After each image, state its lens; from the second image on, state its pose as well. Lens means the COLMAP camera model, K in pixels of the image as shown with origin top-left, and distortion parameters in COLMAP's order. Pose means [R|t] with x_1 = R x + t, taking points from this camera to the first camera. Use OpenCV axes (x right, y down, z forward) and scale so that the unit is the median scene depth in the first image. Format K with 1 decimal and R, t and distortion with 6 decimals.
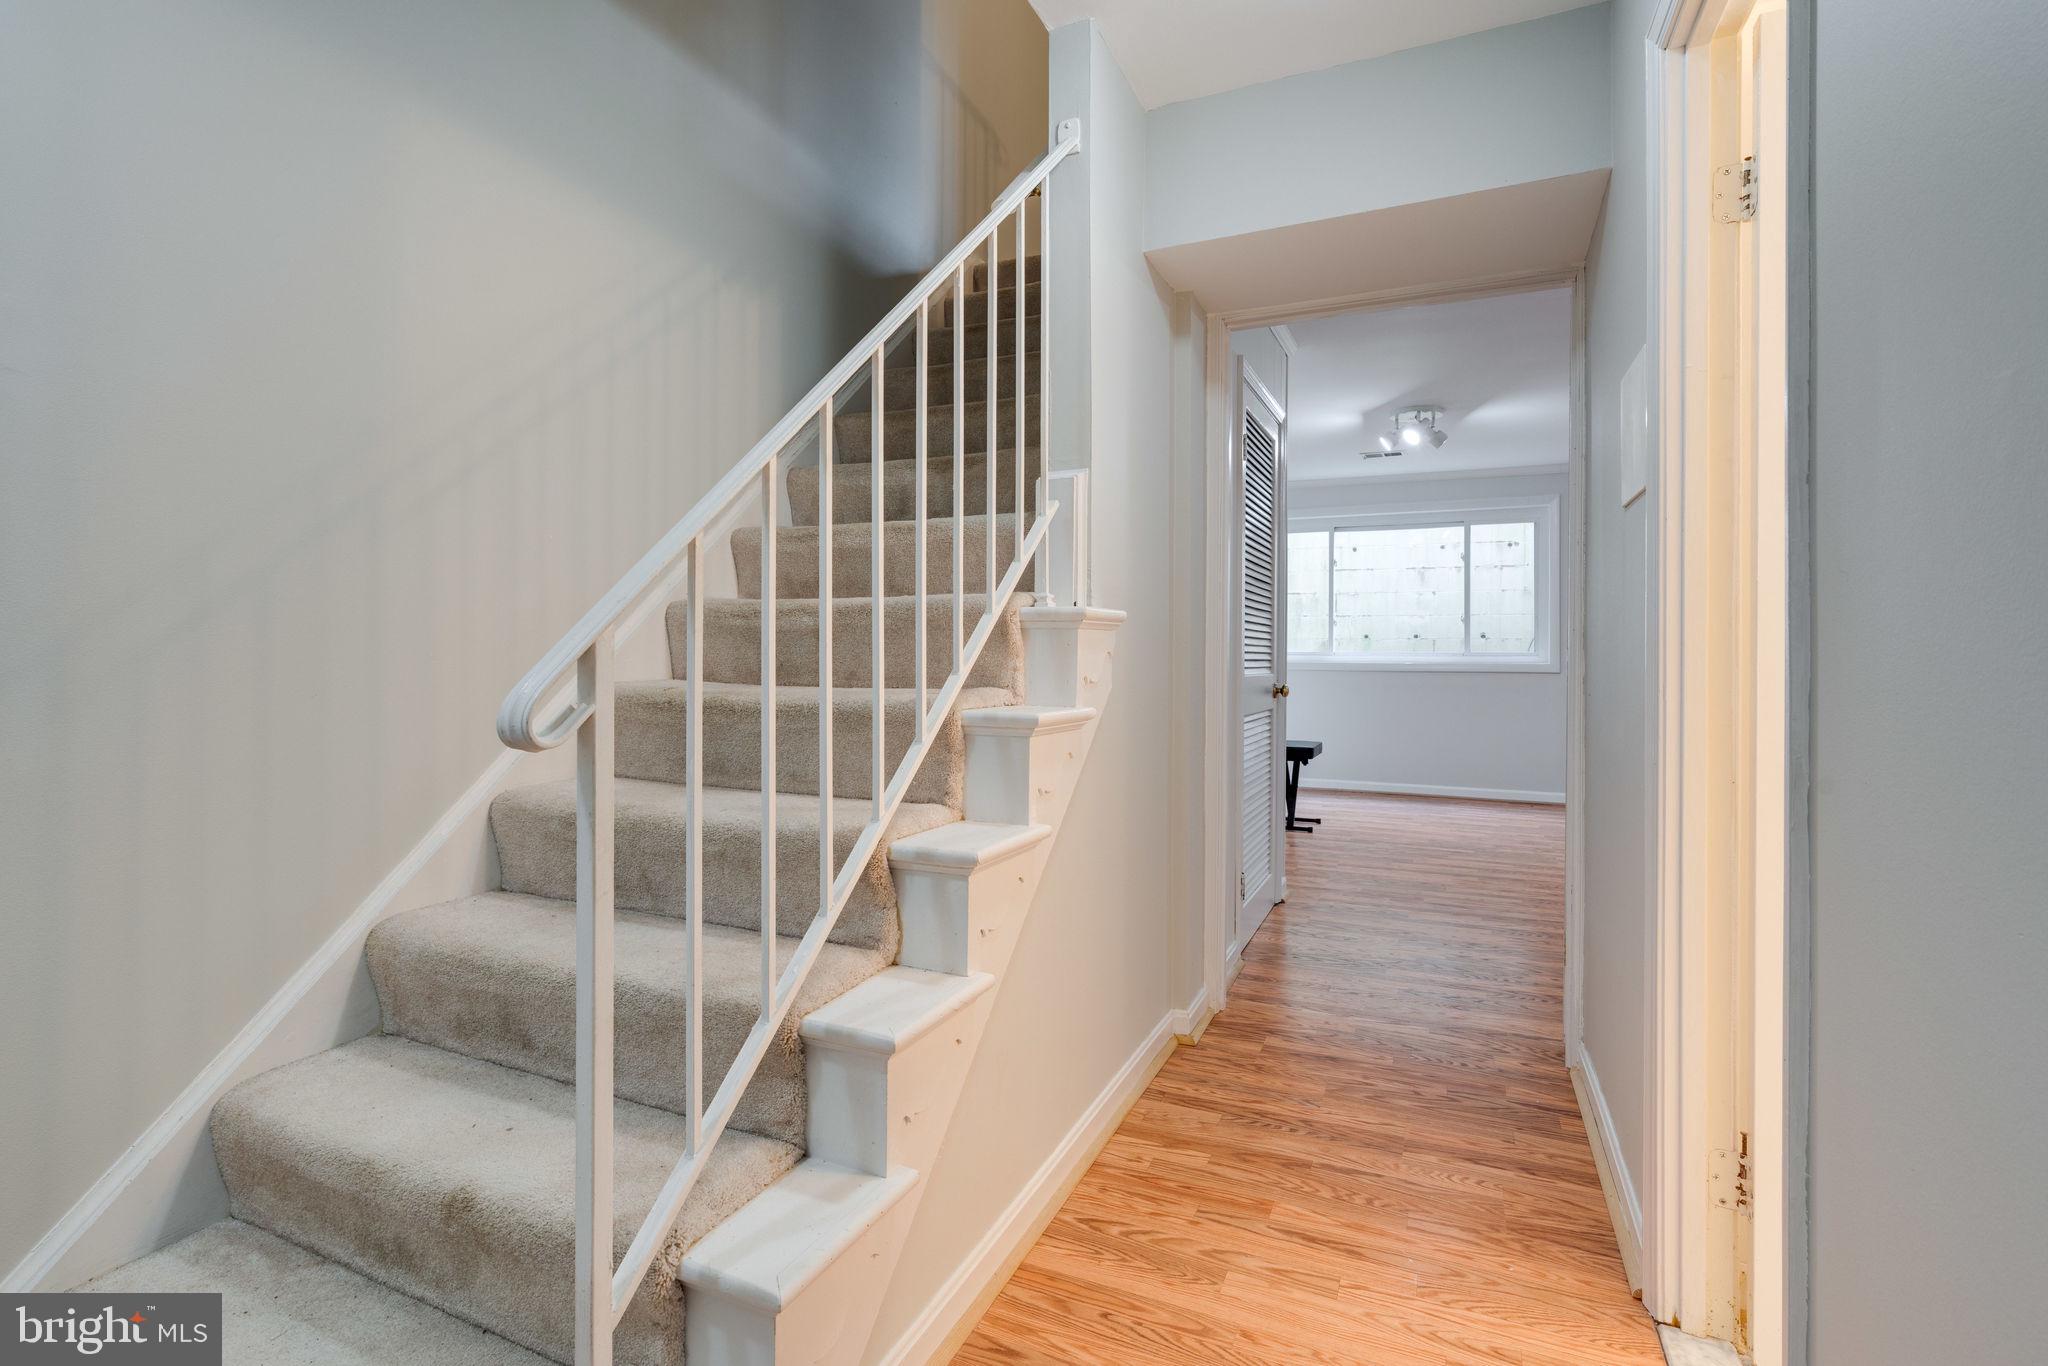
lens RADIAL K [[937.6, 0, 964.5], [0, 937.6, 649.9], [0, 0, 1]] dist [-0.003056, 0.001869]
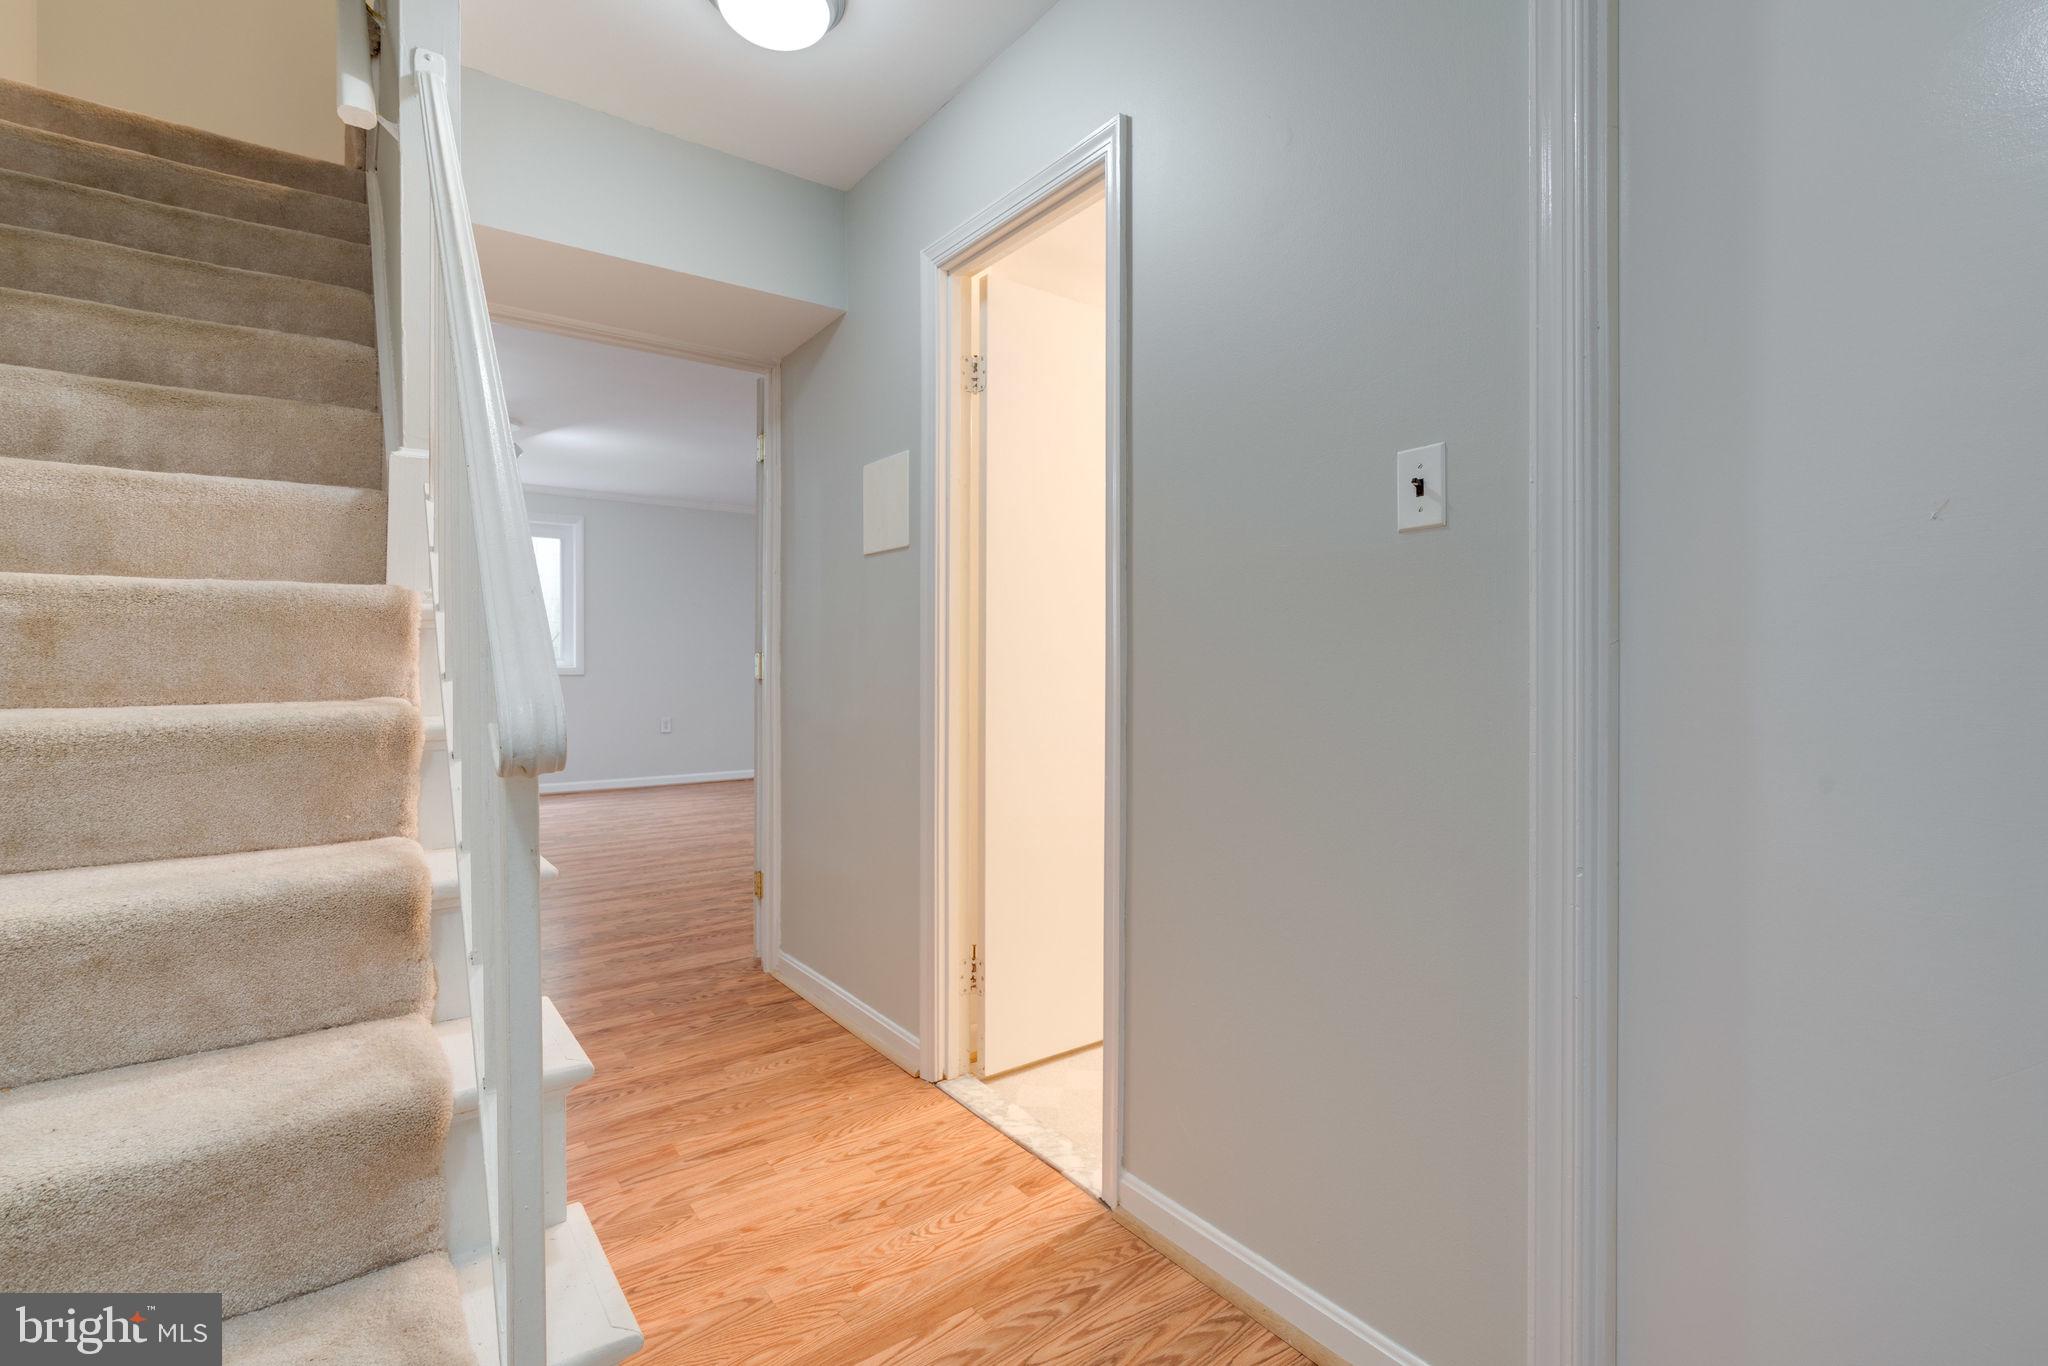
lens RADIAL K [[937.6, 0, 963.5], [0, 937.6, 670.2], [0, 0, 1]] dist [-0.003056, 0.001869]
pose [[0.510077, -0.012308, 0.860040, -0.447021], [-0.000966, 0.999889, 0.014882, 0.003092], [-0.860128, -0.008422, 0.510009, 0.127952]]
